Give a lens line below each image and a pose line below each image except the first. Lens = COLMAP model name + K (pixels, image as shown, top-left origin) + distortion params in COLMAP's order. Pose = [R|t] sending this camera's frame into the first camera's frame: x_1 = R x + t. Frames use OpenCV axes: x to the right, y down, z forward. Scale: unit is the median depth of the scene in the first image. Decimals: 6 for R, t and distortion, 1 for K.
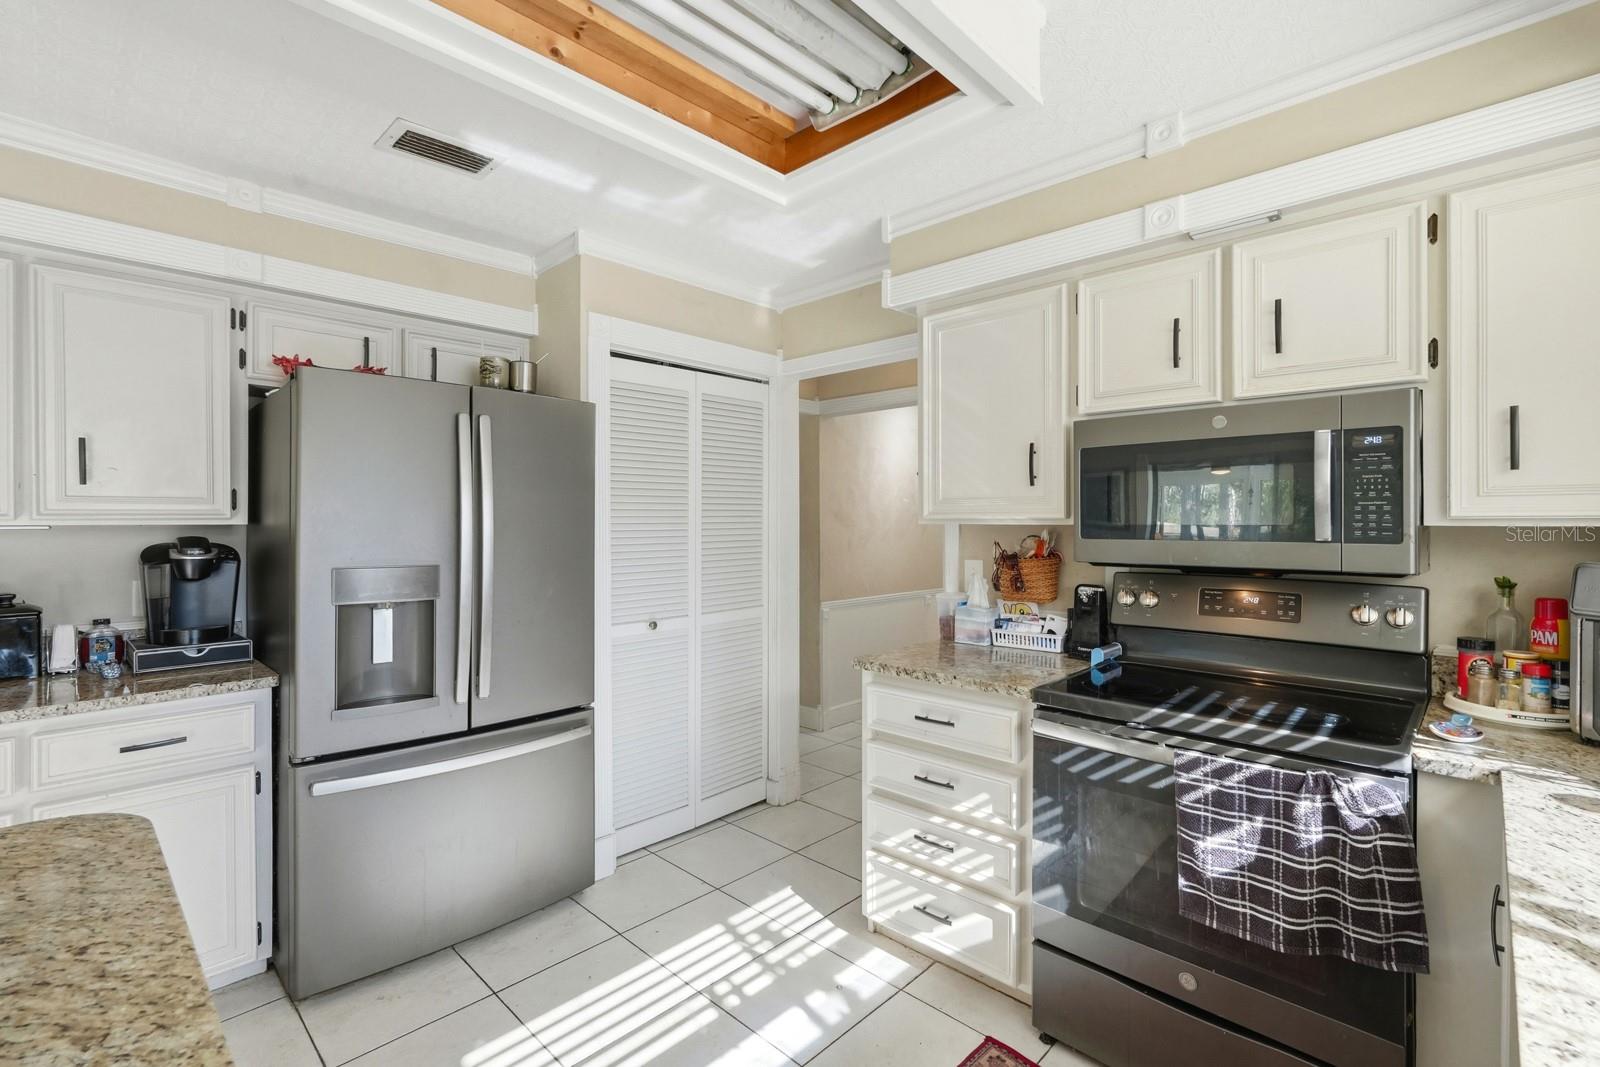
lens RADIAL K [[713.0, 0, 796.3], [0, 713.0, 524.0], [0, 0, 1]] dist [-0.004547, 0.003646]
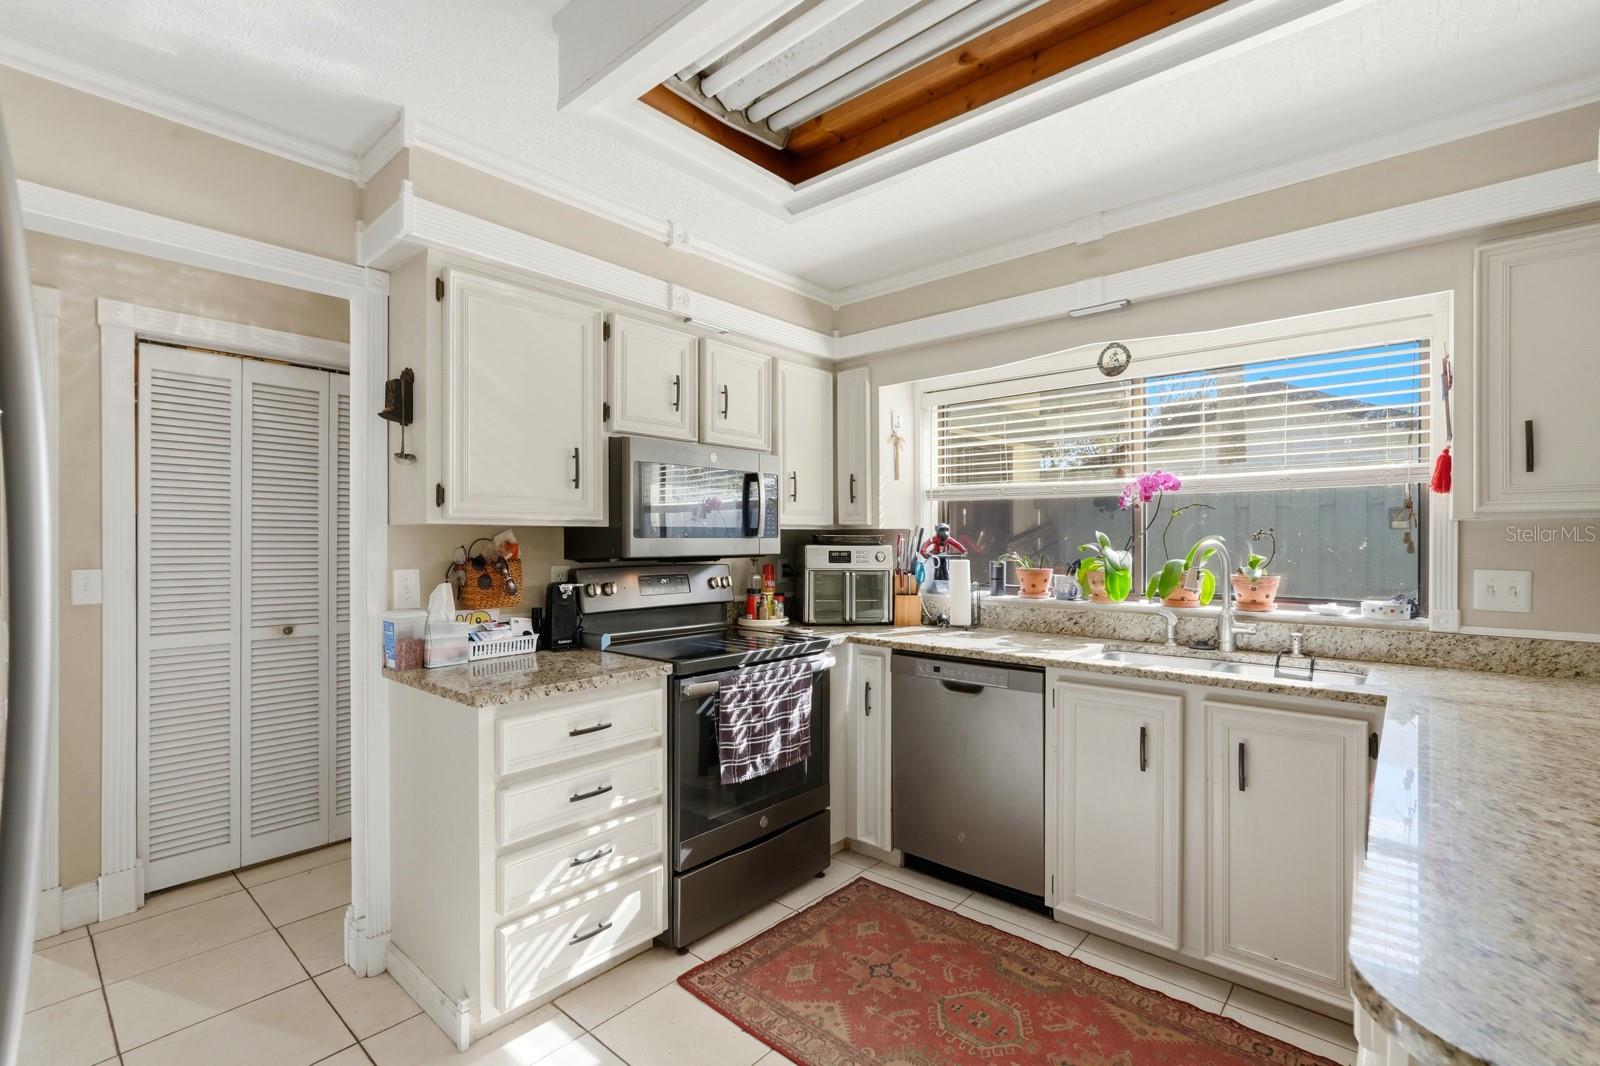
lens RADIAL K [[713.0, 0, 808.3], [0, 713.0, 534.7], [0, 0, 1]] dist [-0.004547, 0.003646]
pose [[-0.041108, 0.006676, 0.999132, -0.778309], [0.006538, 0.999958, -0.006413, 0.025205], [-0.999133, 0.006269, -0.041150, 0.750824]]
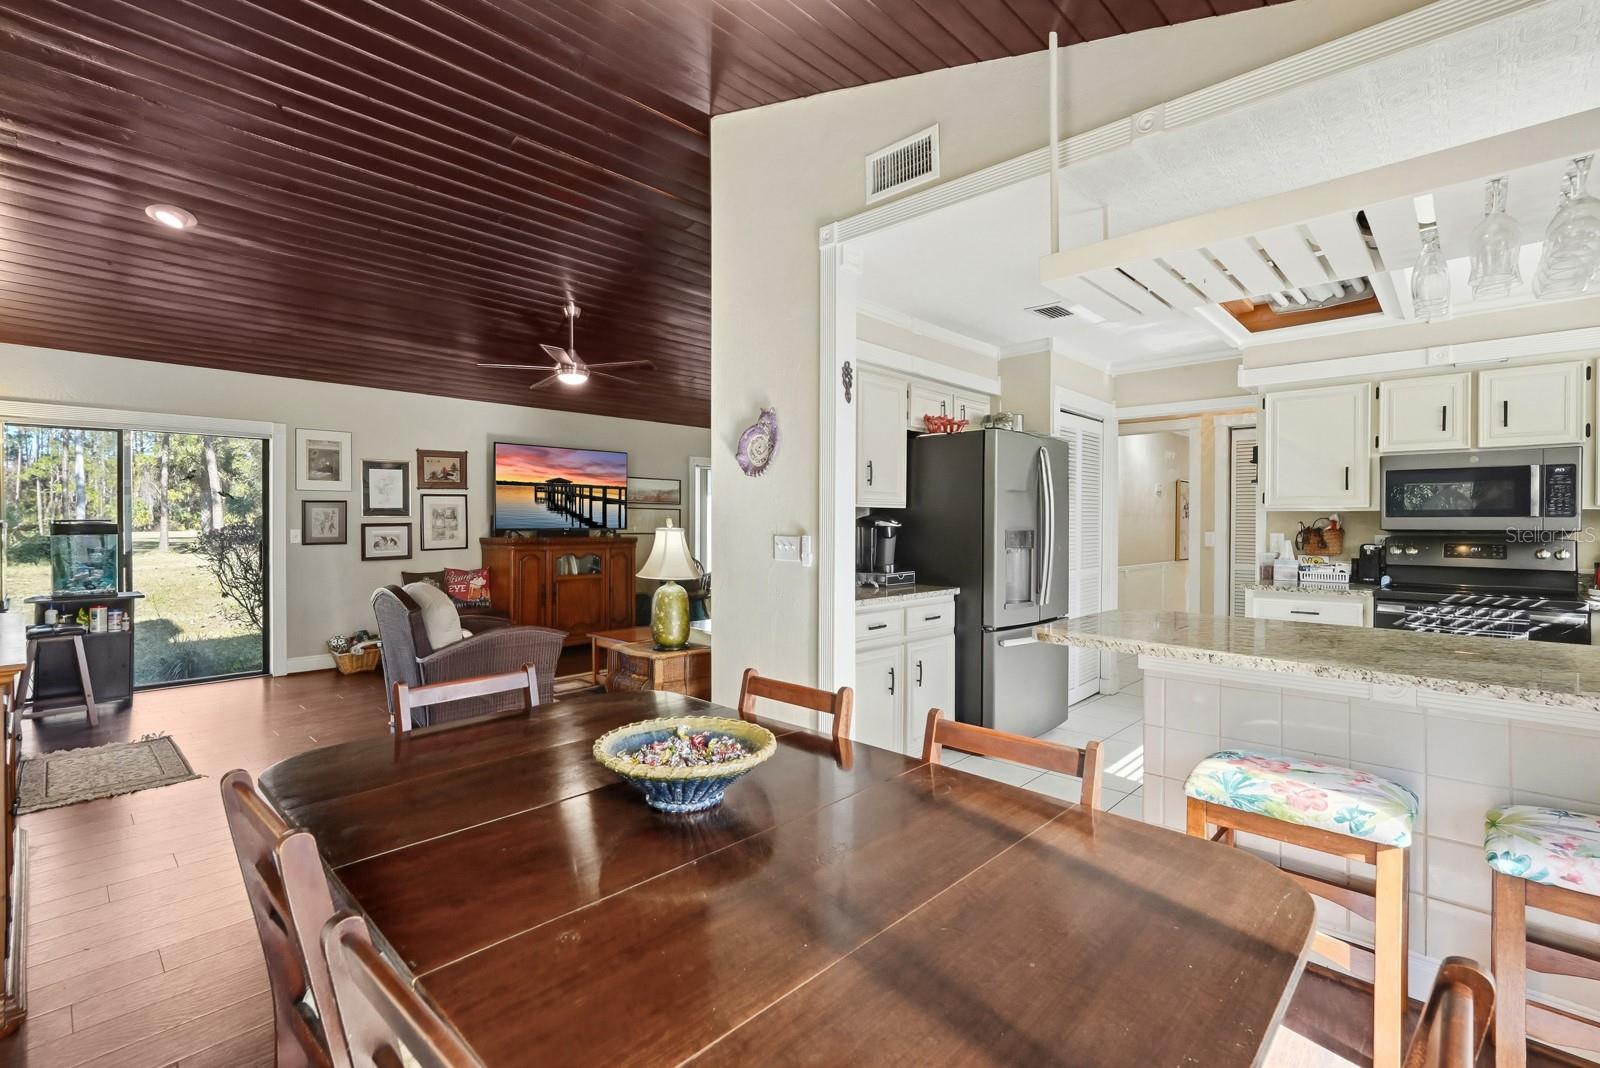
lens RADIAL K [[713.0, 0, 798.9], [0, 713.0, 526.4], [0, 0, 1]] dist [-0.004547, 0.003646]
pose [[0.999909, 0.007634, 0.011130, -1.192605], [-0.007648, 0.999970, 0.001181, 0.054435], [-0.011120, -0.001266, 0.999937, -0.893733]]
